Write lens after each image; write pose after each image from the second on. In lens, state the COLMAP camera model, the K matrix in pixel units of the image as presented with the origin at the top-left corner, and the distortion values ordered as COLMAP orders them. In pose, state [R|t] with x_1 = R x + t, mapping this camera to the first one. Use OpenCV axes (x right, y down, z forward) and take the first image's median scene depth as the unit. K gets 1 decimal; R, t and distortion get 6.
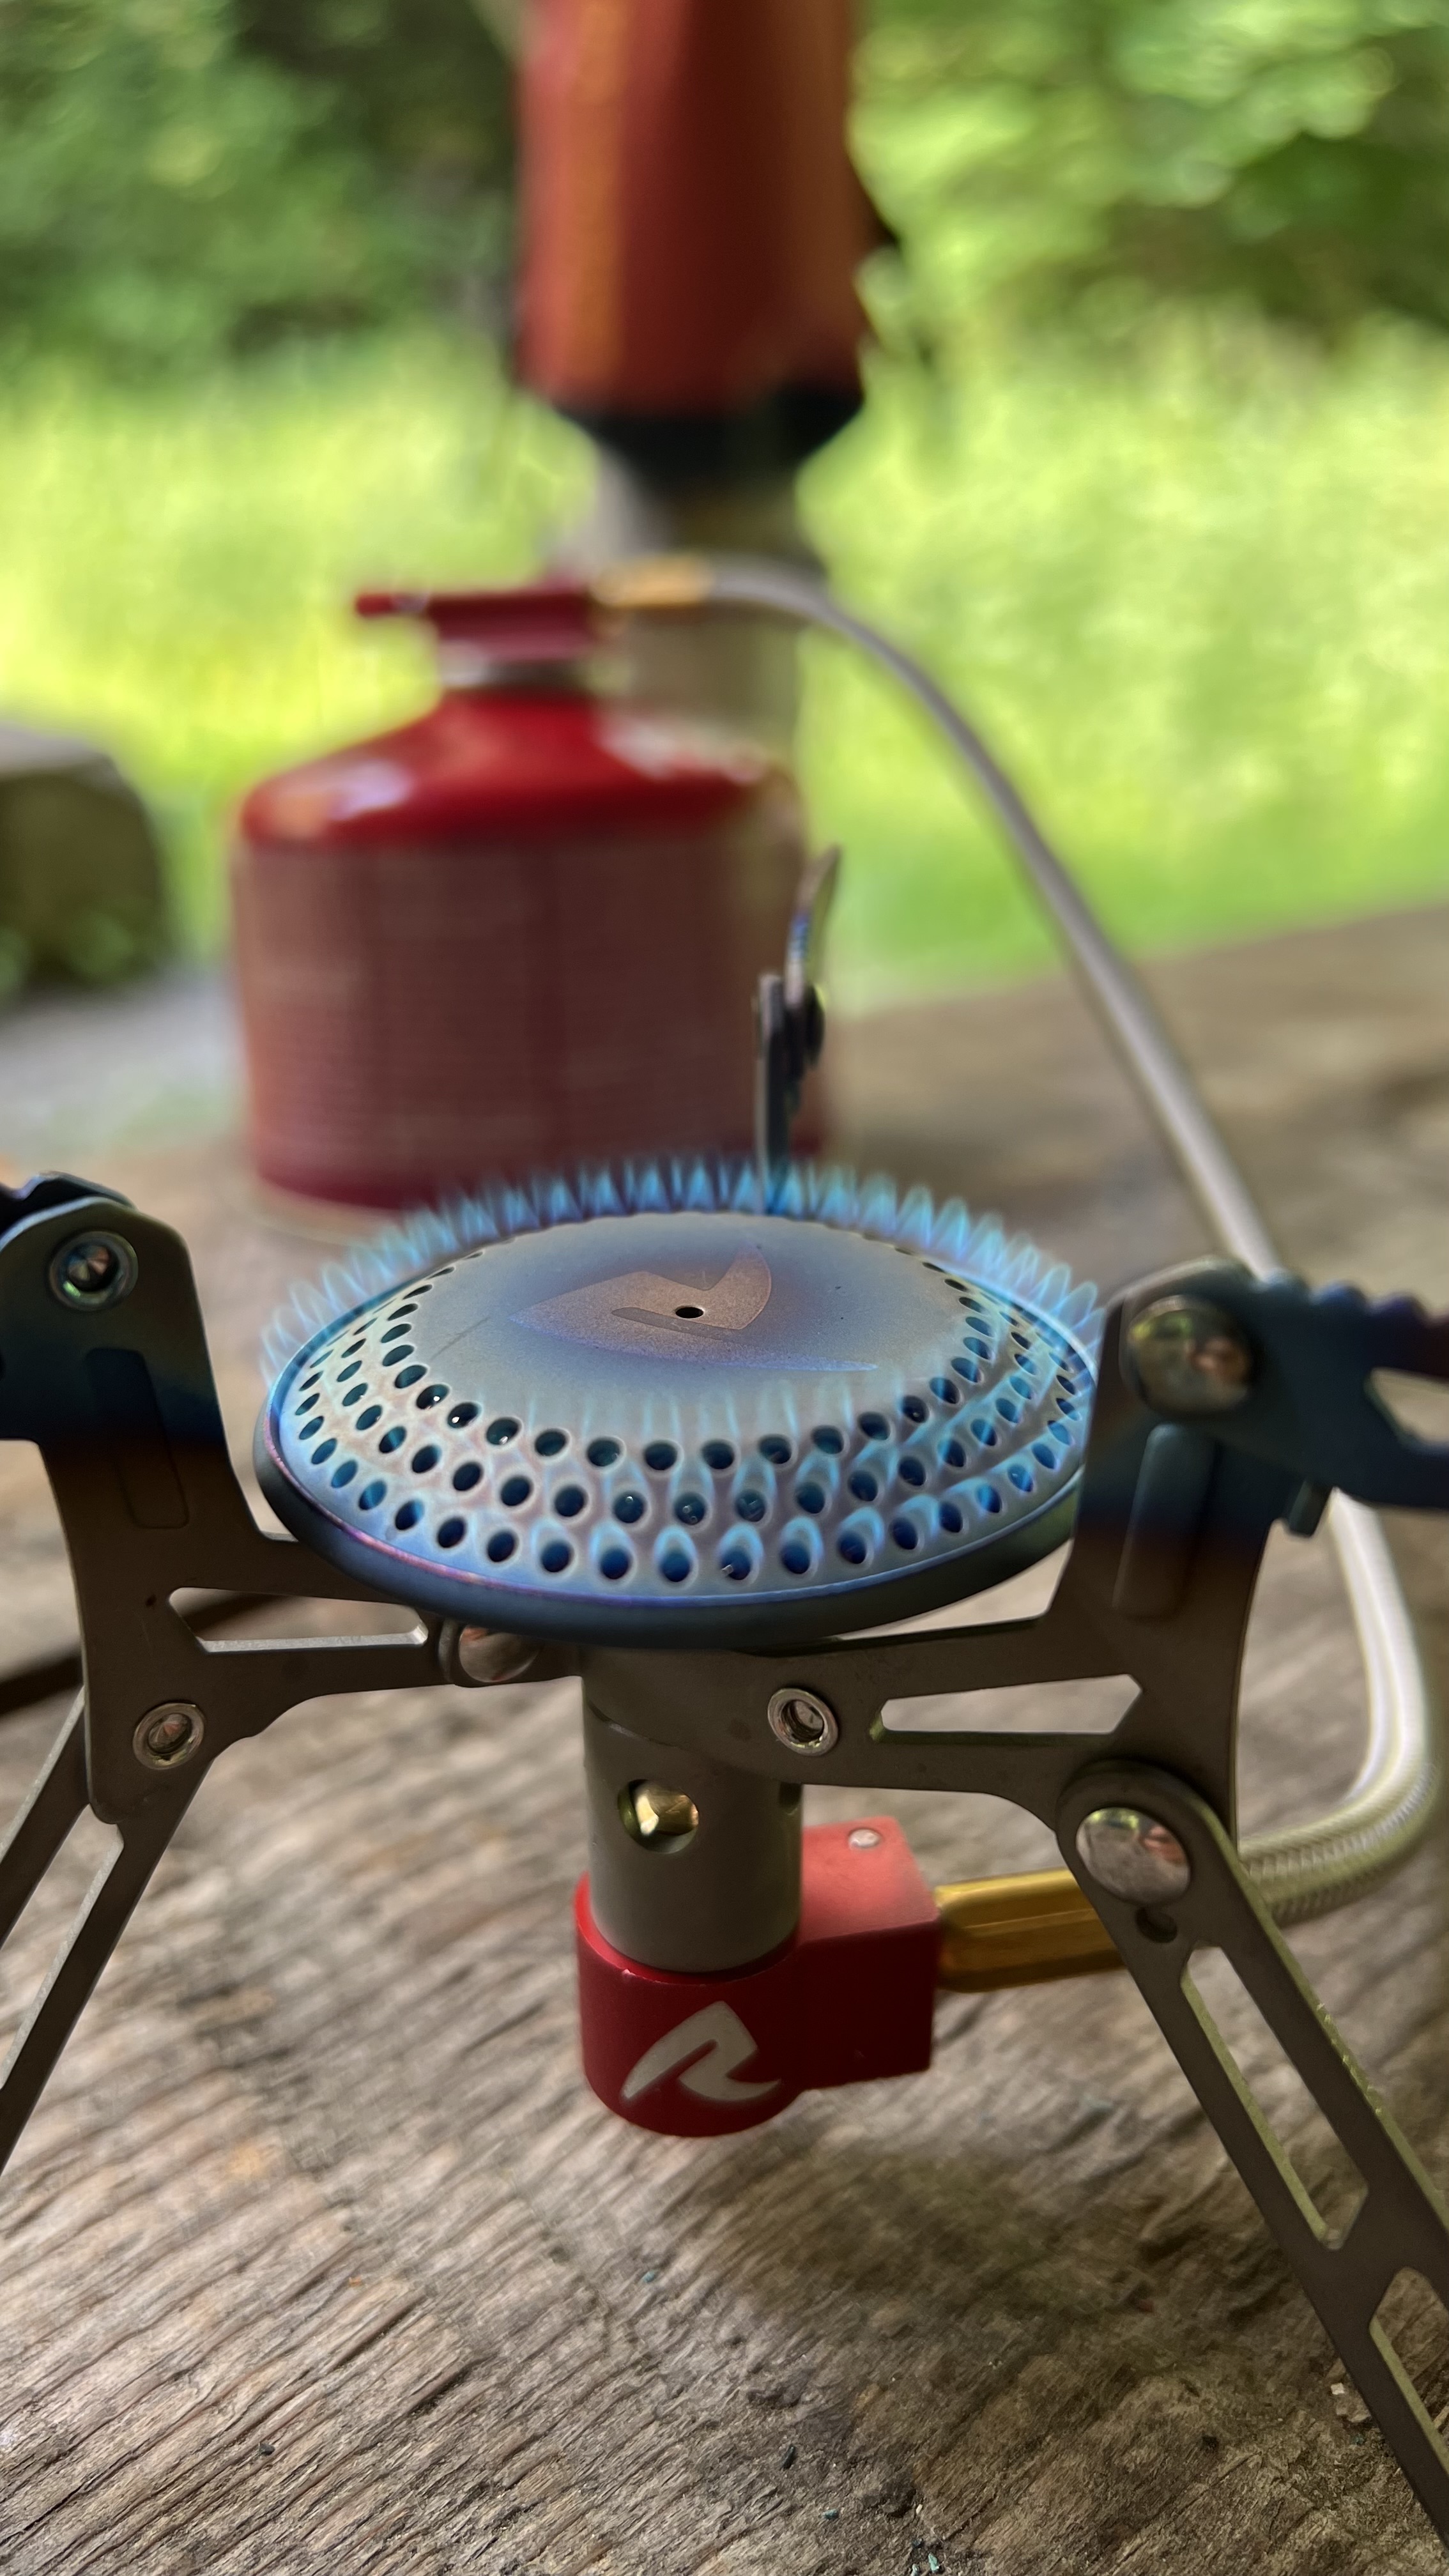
lens RADIAL K [[2080.9, 0, 735.6], [0, 2080.9, 1321.9], [0, 0, 1]] dist [-0.043092, -0.000252]
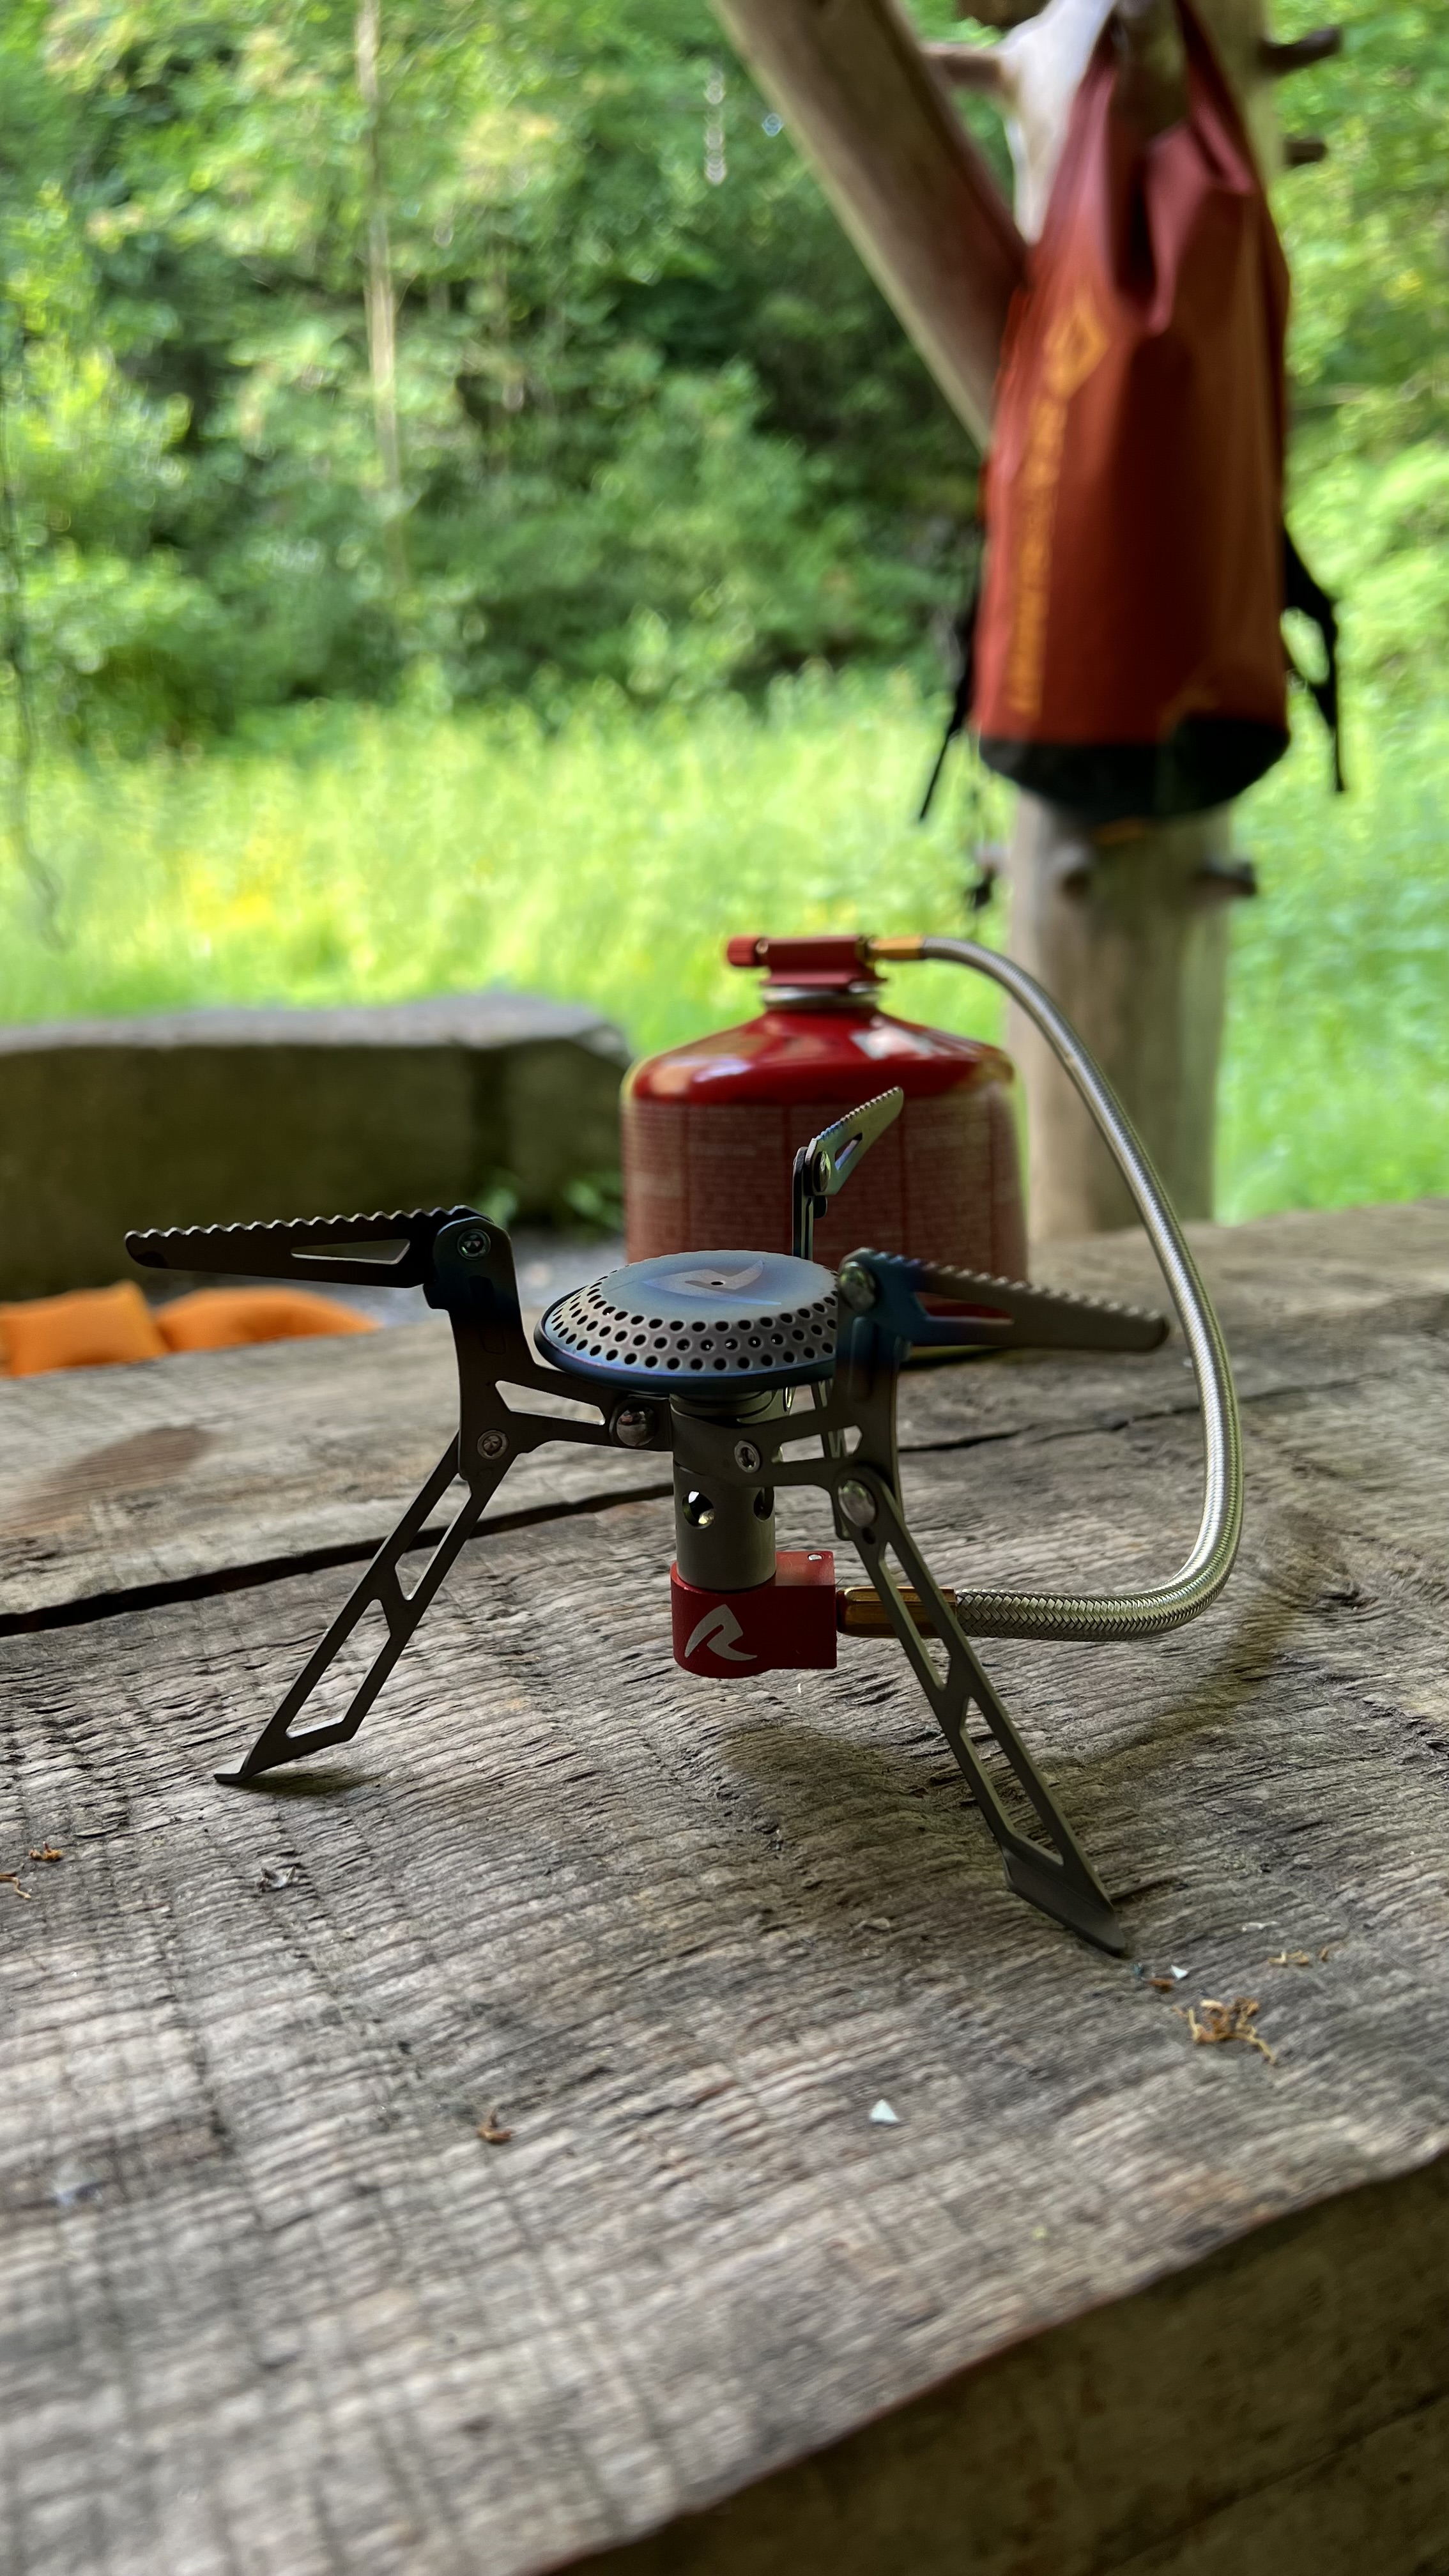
lens RADIAL K [[2047.2, 0, 724.5], [0, 2047.2, 1288.0], [0, 0, 1]] dist [0.006615, -0.001197]
pose [[0.973178, 0.047598, -0.225075, 0.439173], [-0.079531, 0.987647, -0.135013, 0.265944], [0.215868, 0.149293, 0.964942, -1.074205]]
